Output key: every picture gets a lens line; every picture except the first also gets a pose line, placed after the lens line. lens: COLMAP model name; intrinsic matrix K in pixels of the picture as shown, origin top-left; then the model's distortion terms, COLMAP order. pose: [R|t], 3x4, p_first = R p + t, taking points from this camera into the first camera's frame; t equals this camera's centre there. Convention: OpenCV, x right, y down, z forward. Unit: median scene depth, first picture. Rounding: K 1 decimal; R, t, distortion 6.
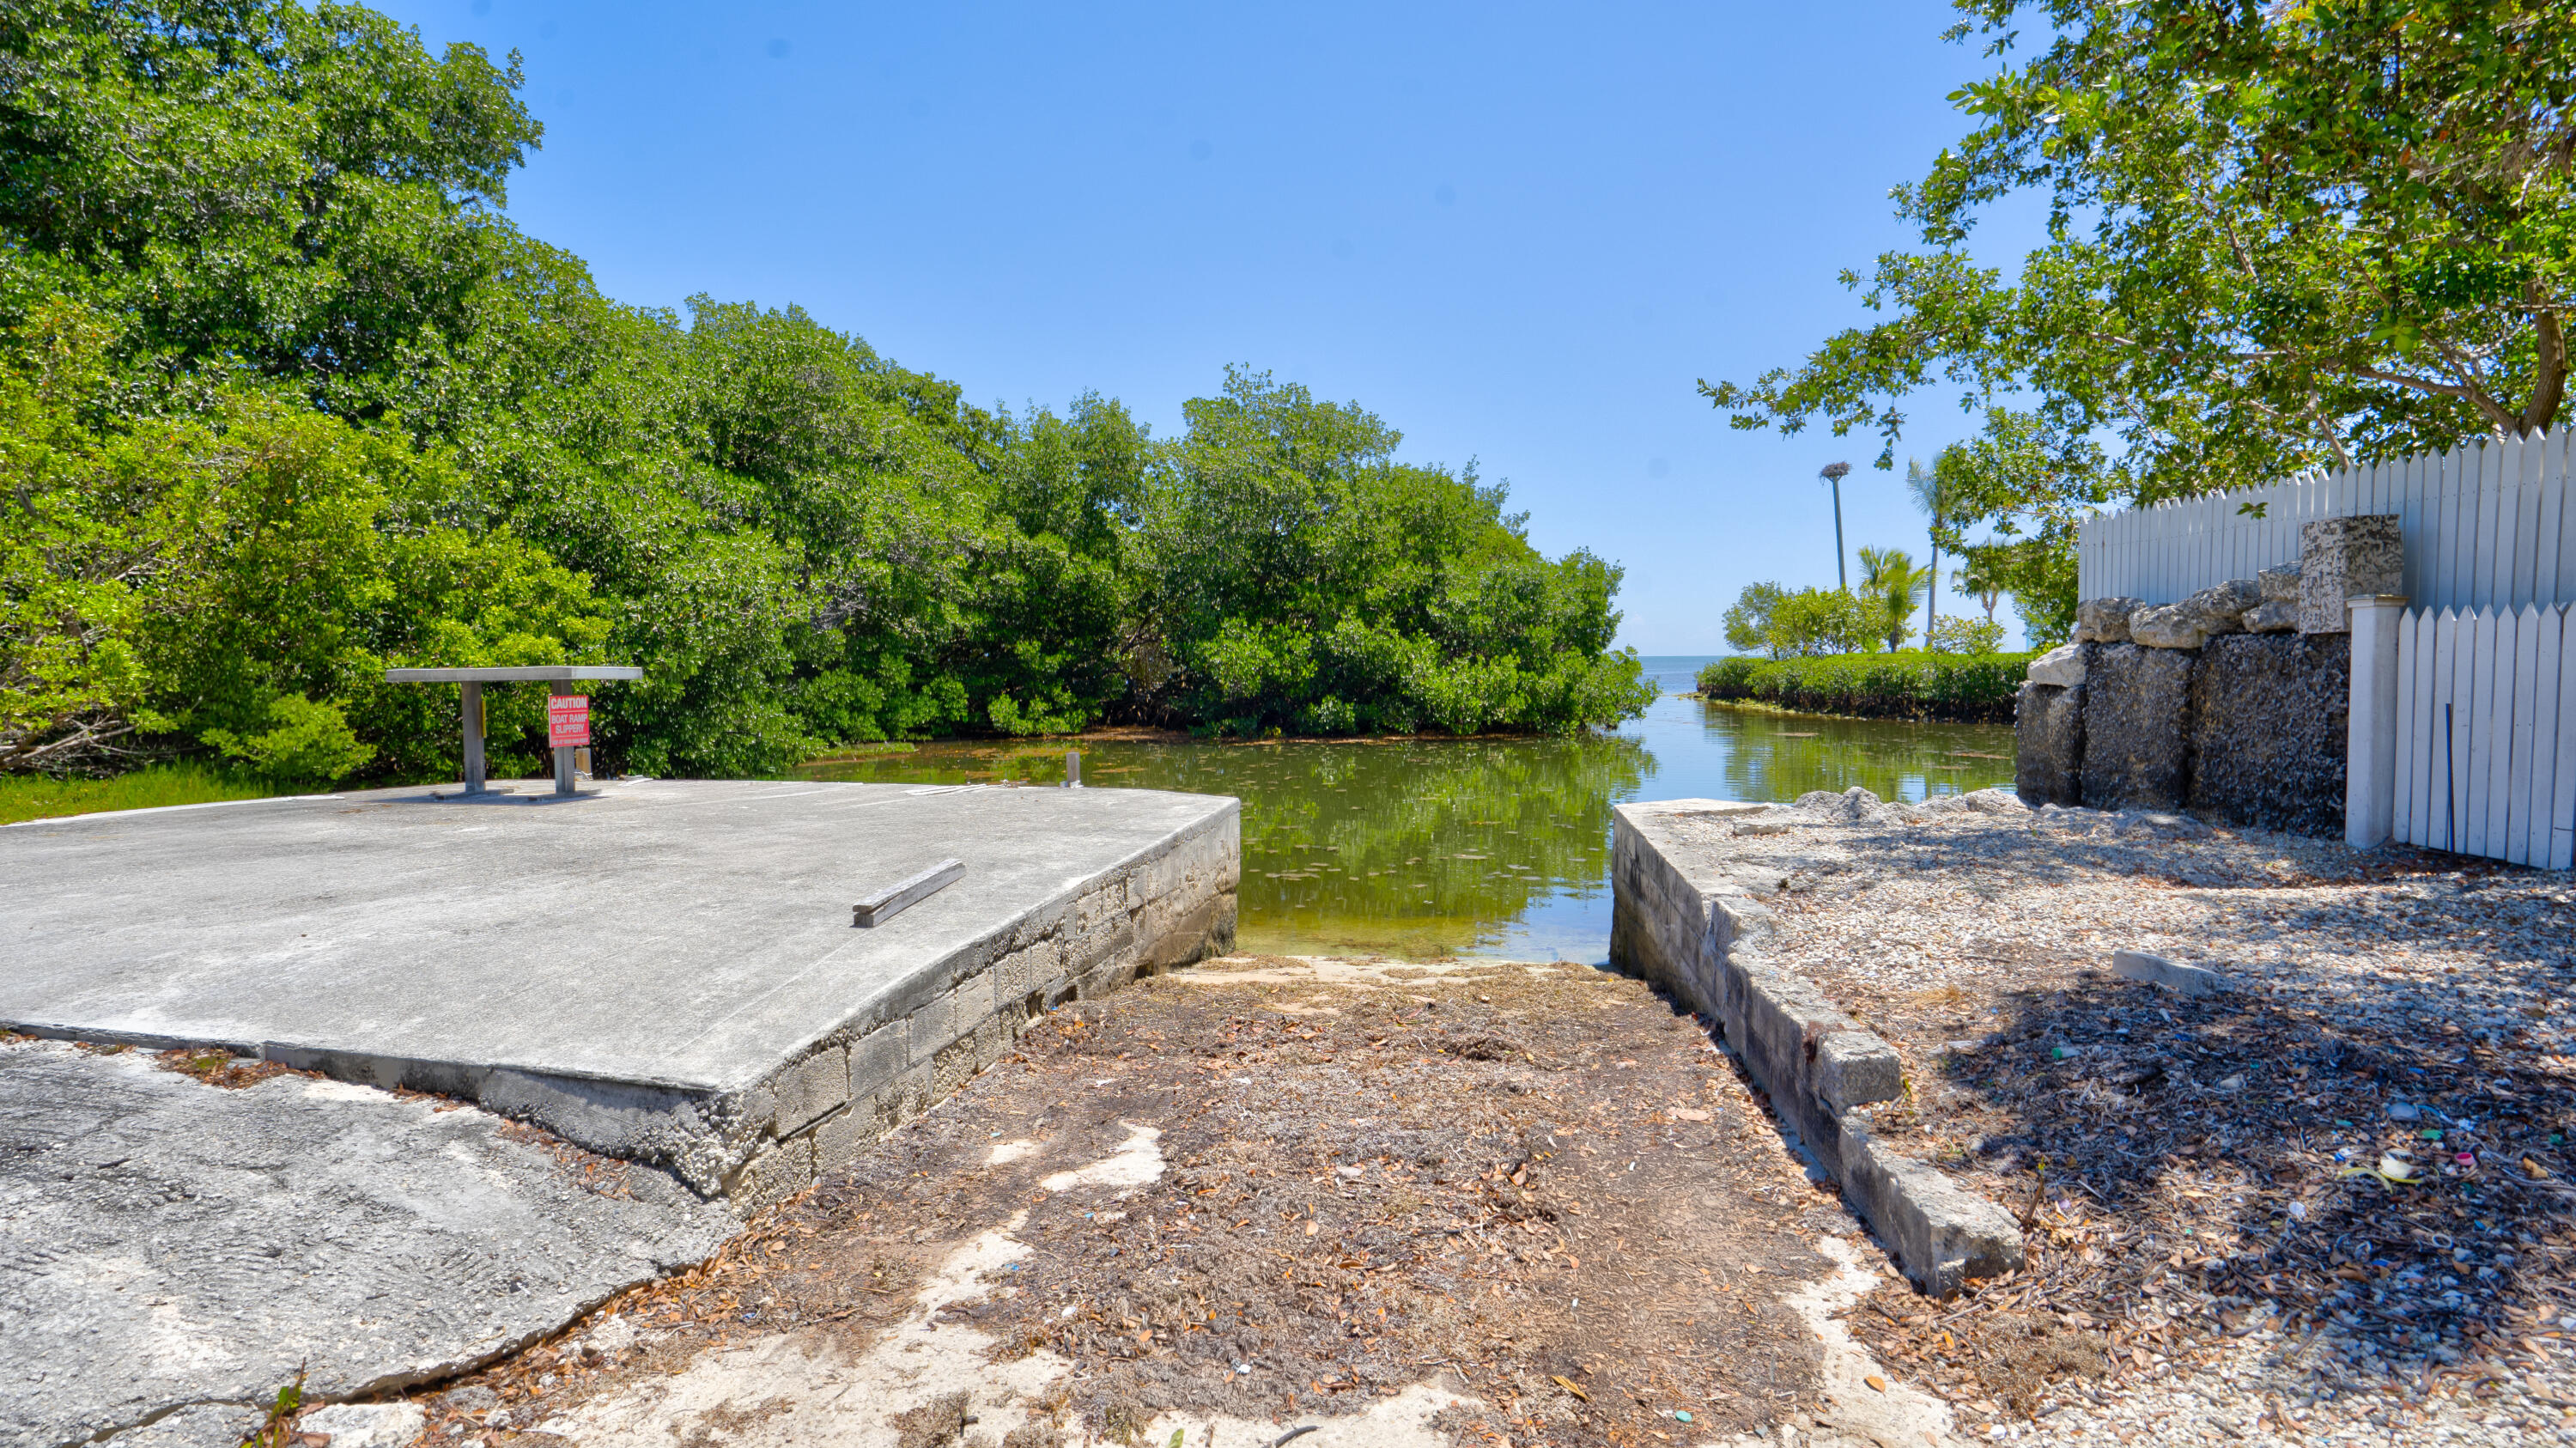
lens RADIAL K [[1193.6, 0, 1314.0], [0, 1193.6, 718.4], [0, 0, 1]] dist [-0.055504, 0.018377]
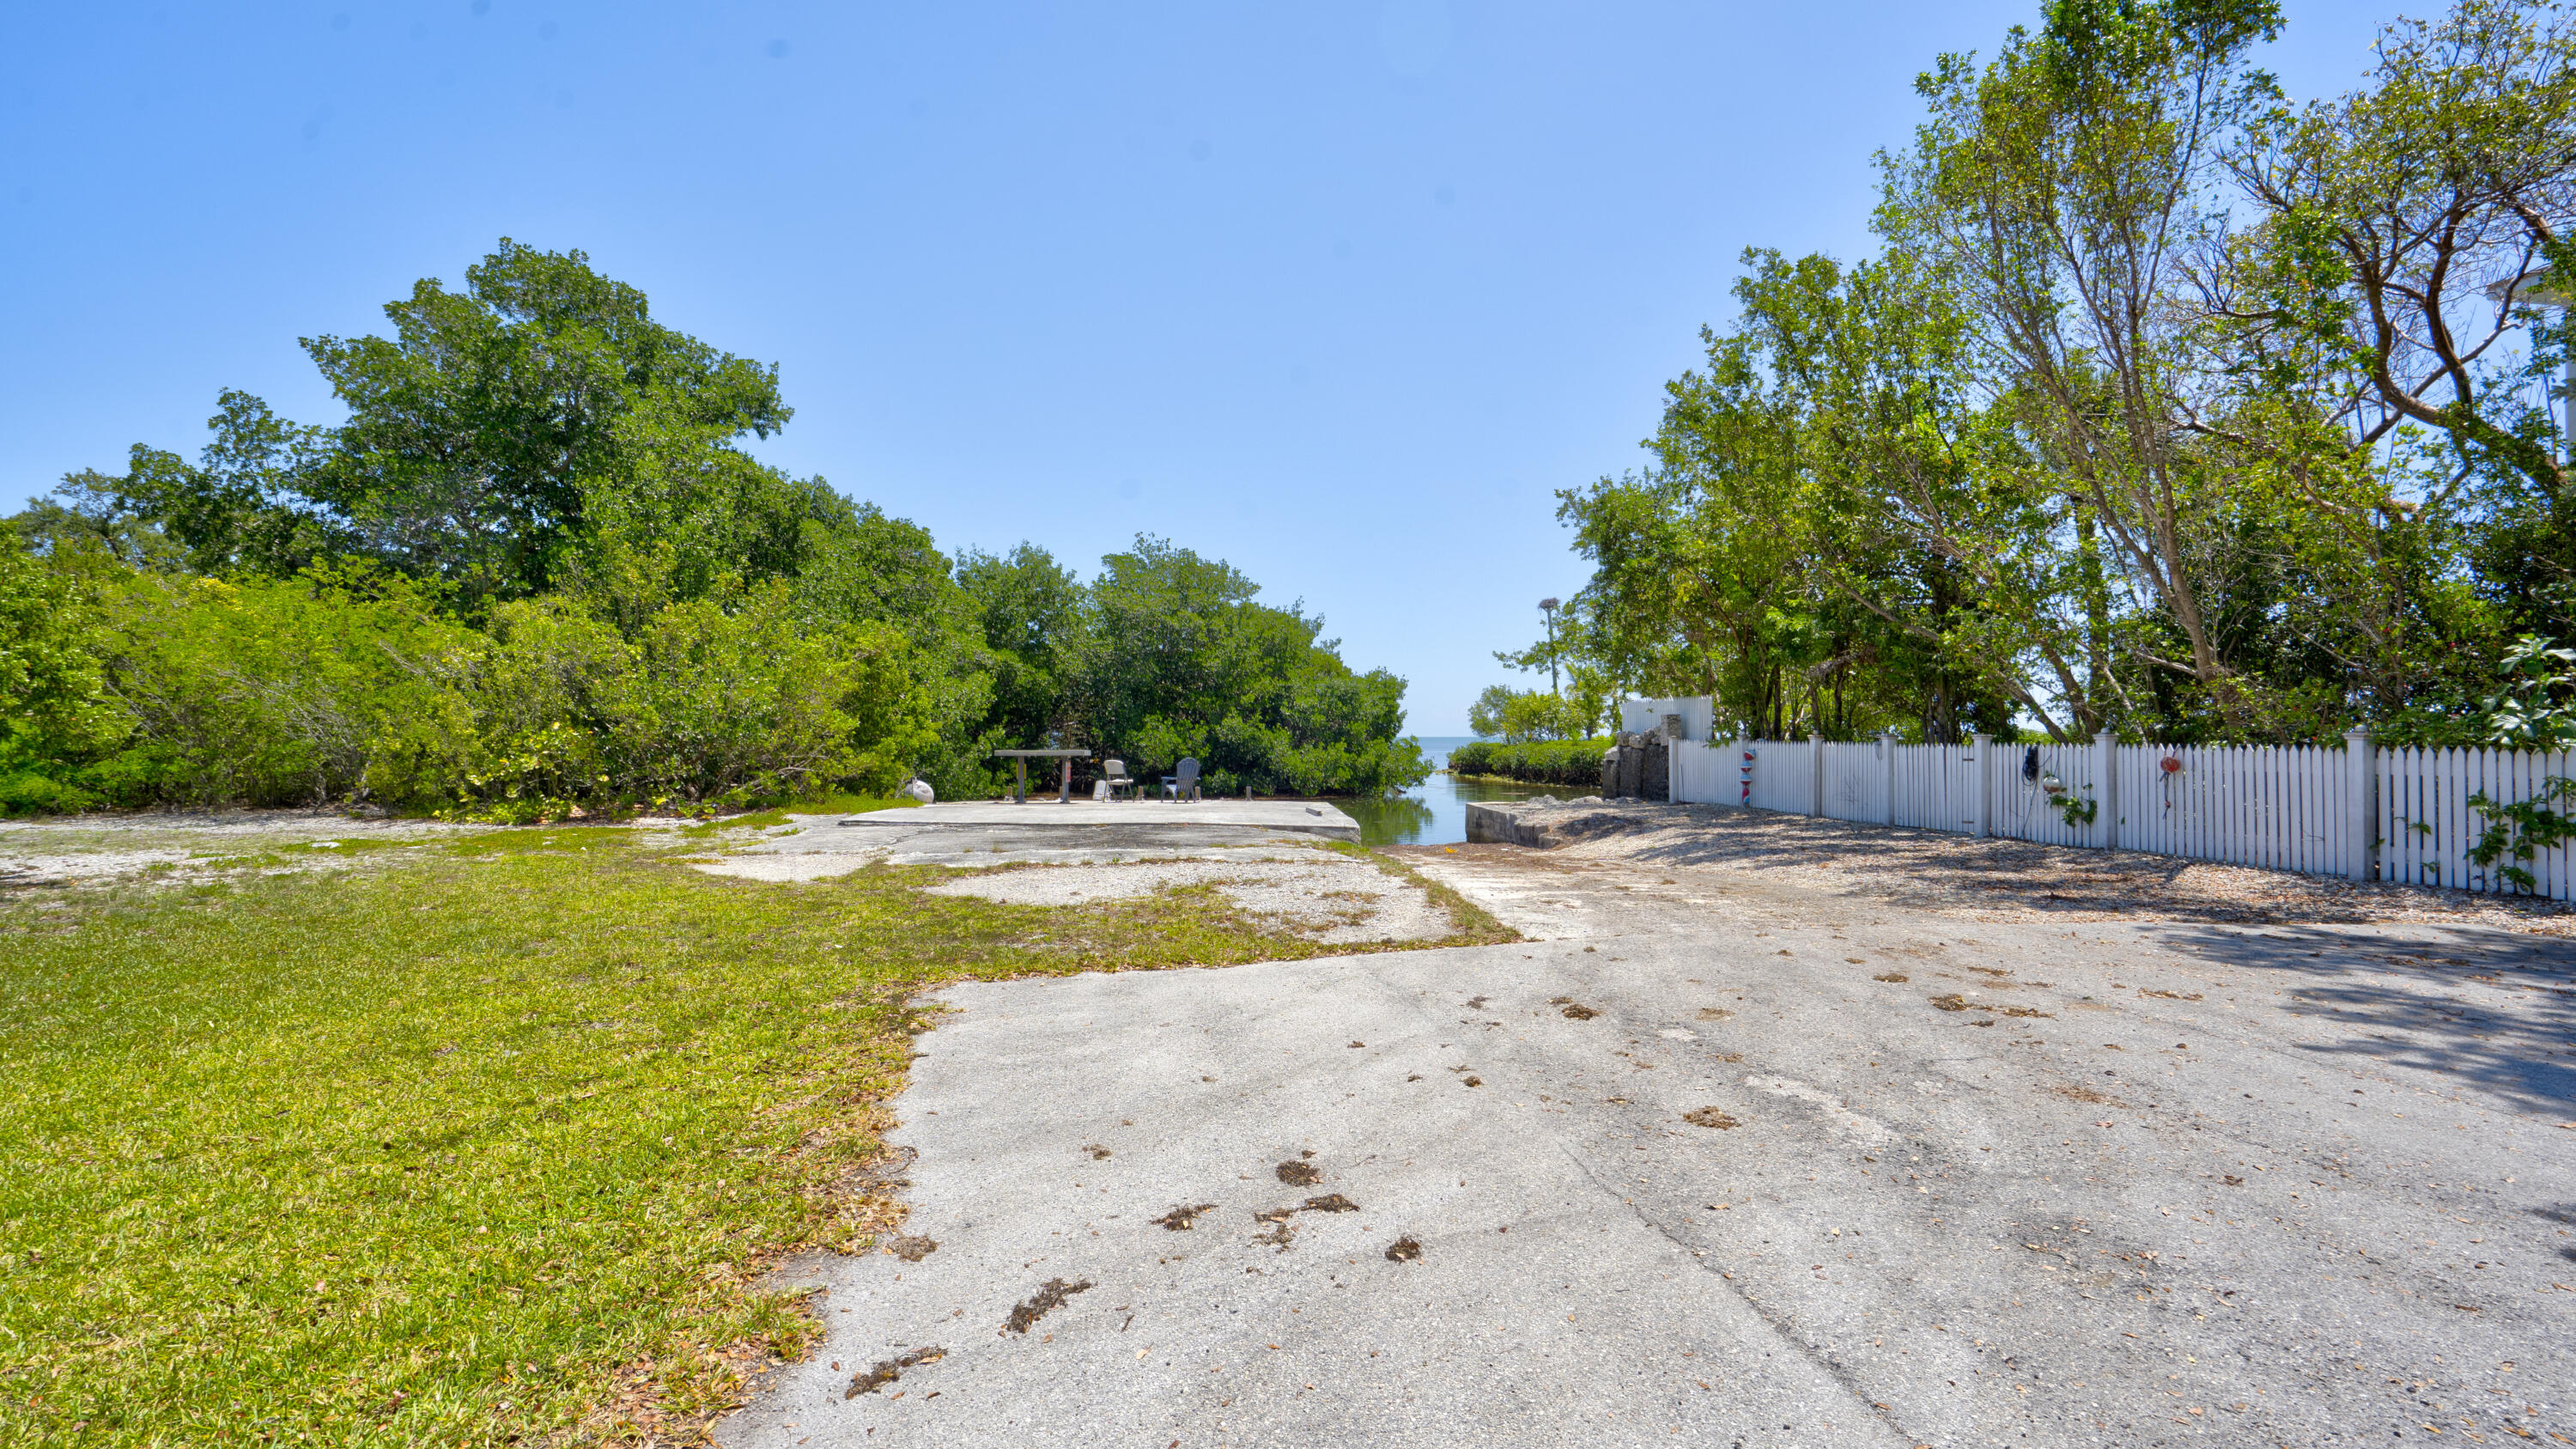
lens RADIAL K [[1193.6, 0, 1314.0], [0, 1193.6, 718.9], [0, 0, 1]] dist [-0.055504, 0.018377]
pose [[0.976997, 0.011623, 0.212937, -0.165538], [0.002375, 0.997859, -0.065361, 0.013809], [-0.213241, 0.064363, 0.974877, -0.398045]]
